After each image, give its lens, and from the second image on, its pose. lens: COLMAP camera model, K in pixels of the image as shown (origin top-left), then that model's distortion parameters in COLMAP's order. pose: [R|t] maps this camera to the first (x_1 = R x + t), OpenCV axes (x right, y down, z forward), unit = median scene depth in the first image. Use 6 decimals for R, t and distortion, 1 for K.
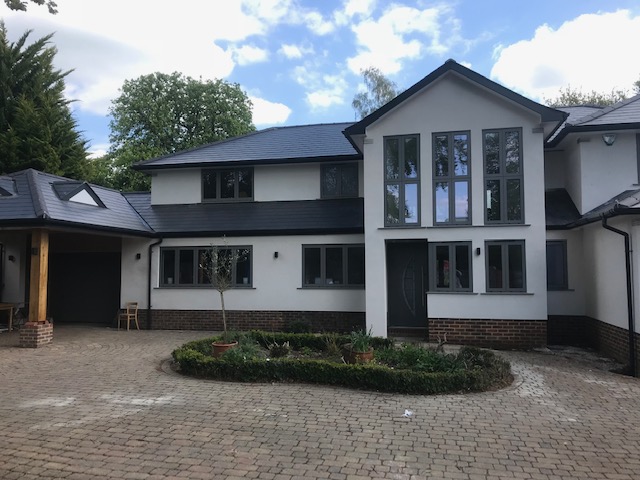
lens RADIAL K [[522.5, 0, 318.8], [0, 522.5, 234.4], [0, 0, 1]] dist [0.054069, -0.072712]
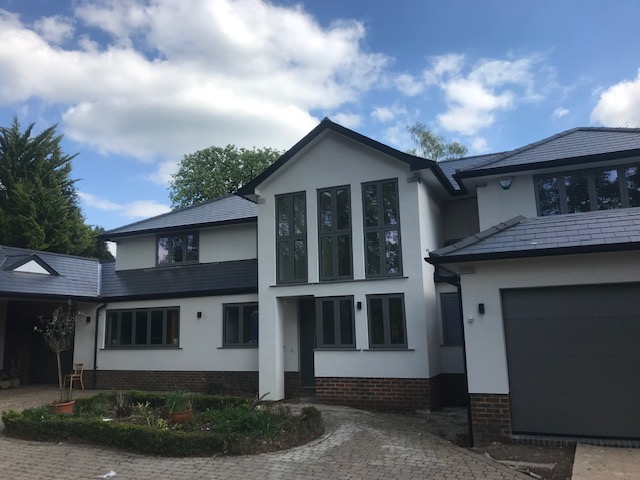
lens RADIAL K [[521.6, 0, 320.6], [0, 521.6, 232.7], [0, 0, 1]] dist [0.002141, 0.001355]
pose [[0.984146, -0.053007, -0.169254, 0.337606], [0.033375, 0.992595, -0.116798, 0.006559], [0.174191, 0.109297, 0.978627, 0.023653]]
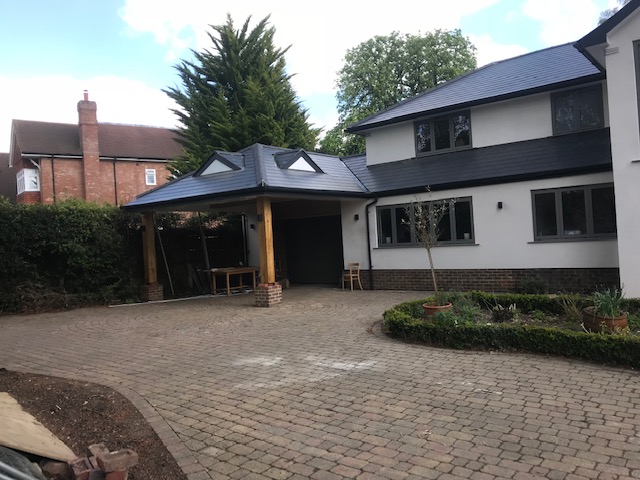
lens RADIAL K [[525.7, 0, 317.7], [0, 525.7, 234.2], [0, 0, 1]] dist [0.008139, -0.001503]
pose [[0.900985, -0.051890, -0.430736, 0.021170], [0.084074, 0.994884, 0.056010, 0.011720], [0.425626, -0.086678, 0.900738, 0.069070]]
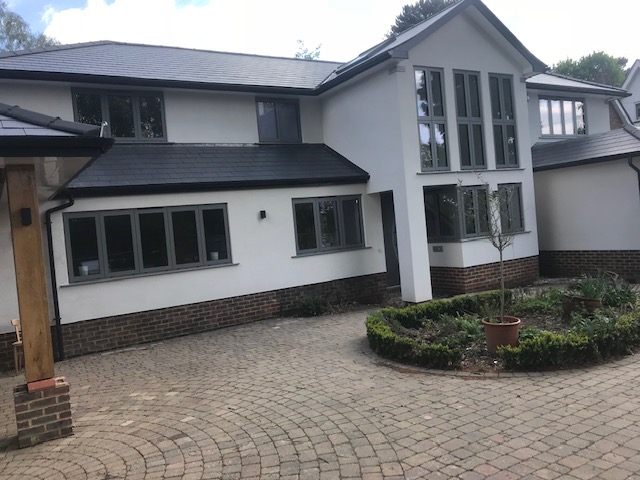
lens RADIAL K [[521.7, 0, 319.1], [0, 521.7, 236.8], [0, 0, 1]] dist [0.024713, -0.007132]
pose [[0.716764, -0.079757, 0.692739, -0.537731], [0.044993, 0.996657, 0.068195, 0.024076], [-0.695863, -0.017711, 0.717957, 0.430156]]
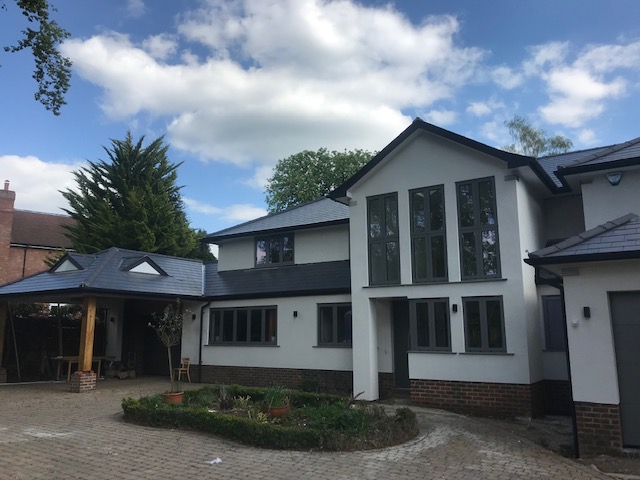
lens RADIAL K [[521.7, 0, 319.1], [0, 521.7, 236.8], [0, 0, 1]] dist [0.024713, -0.007132]
pose [[0.937406, -0.061492, -0.342767, 0.340273], [0.022585, 0.992949, -0.116368, 0.007203], [0.347506, 0.101343, 0.932185, 0.014905]]
